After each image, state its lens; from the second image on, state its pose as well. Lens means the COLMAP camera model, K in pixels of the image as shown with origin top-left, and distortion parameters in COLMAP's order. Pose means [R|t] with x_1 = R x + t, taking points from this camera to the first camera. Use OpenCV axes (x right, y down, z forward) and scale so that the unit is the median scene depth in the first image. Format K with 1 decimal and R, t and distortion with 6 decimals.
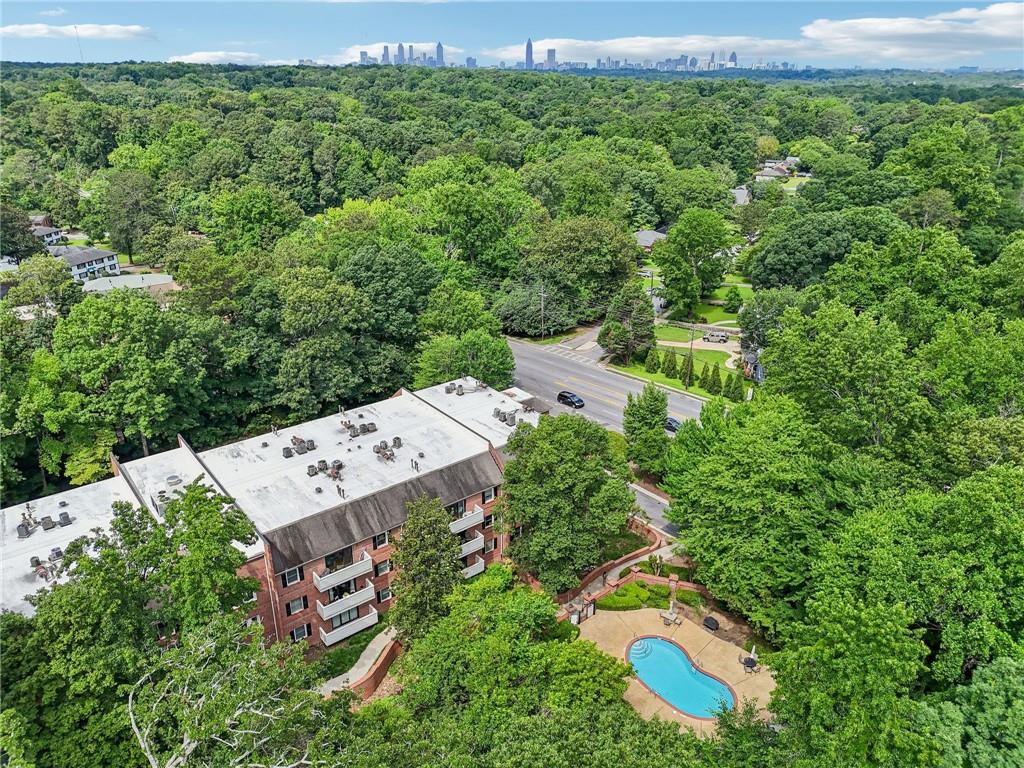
lens RADIAL K [[724.4, 0, 512.6], [0, 724.4, 385.5], [0, 0, 1]] dist [0.033400, -0.029618]
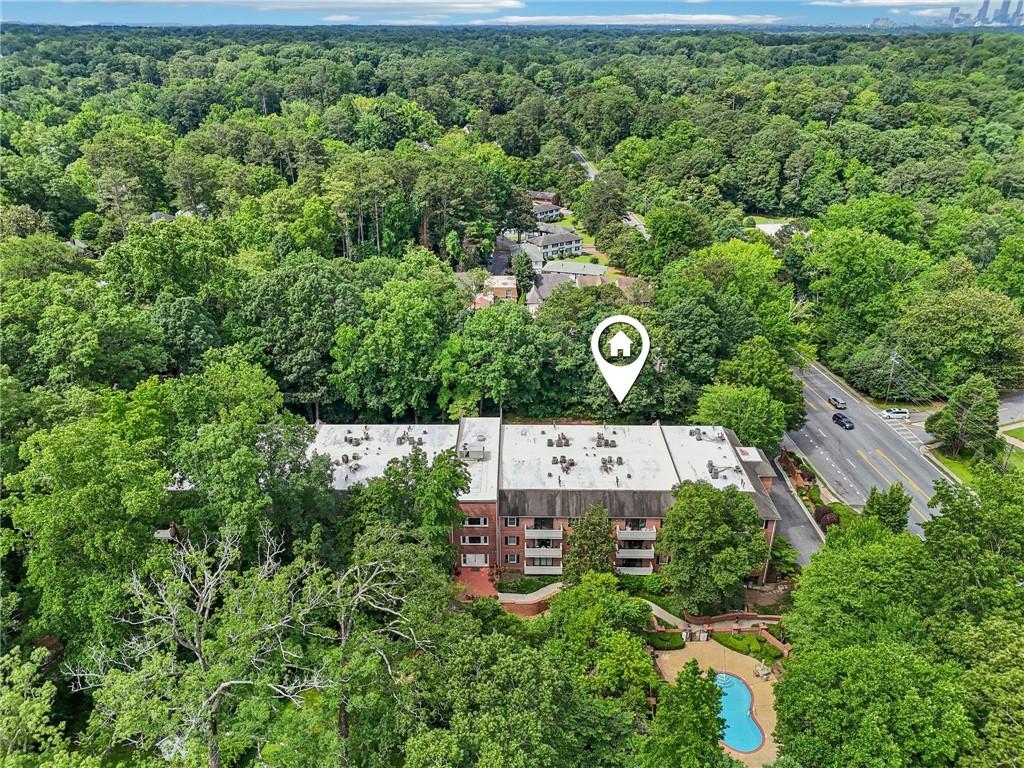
lens RADIAL K [[724.4, 0, 511.7], [0, 724.4, 383.3], [0, 0, 1]] dist [0.033400, -0.029618]
pose [[0.778266, 0.267071, -0.568309, 0.380559], [-0.242867, 0.962635, 0.119788, -0.159770], [0.579066, 0.044797, 0.814049, -0.216692]]
